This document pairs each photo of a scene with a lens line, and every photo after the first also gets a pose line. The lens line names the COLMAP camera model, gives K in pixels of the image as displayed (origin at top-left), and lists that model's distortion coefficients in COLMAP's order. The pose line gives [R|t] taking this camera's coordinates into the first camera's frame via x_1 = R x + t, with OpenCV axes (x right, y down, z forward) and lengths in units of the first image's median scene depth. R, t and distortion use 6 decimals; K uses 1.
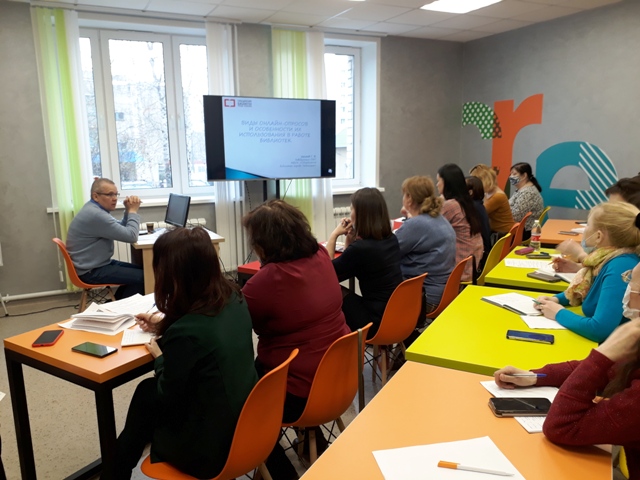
lens RADIAL K [[536.3, 0, 319.3], [0, 536.3, 239.1], [0, 0, 1]] dist [0.024905, -0.002757]
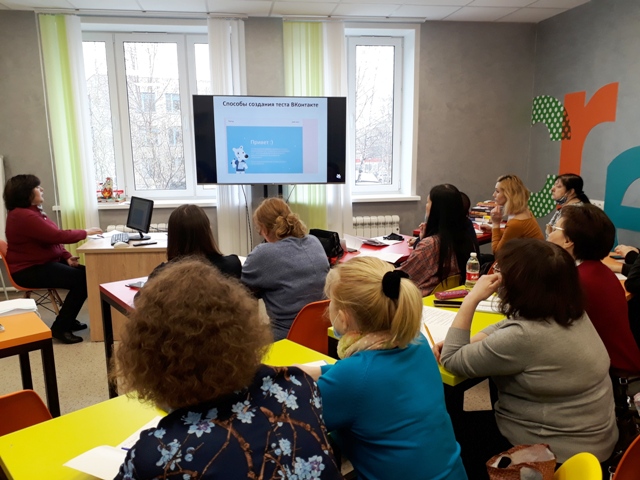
lens RADIAL K [[536.3, 0, 320.9], [0, 536.3, 242.2], [0, 0, 1]] dist [0.024905, -0.002757]
pose [[0.949124, 0.061122, -0.308915, 0.271842], [-0.059269, 0.998123, 0.015387, -0.028448], [0.309275, 0.003705, 0.950965, 0.135188]]
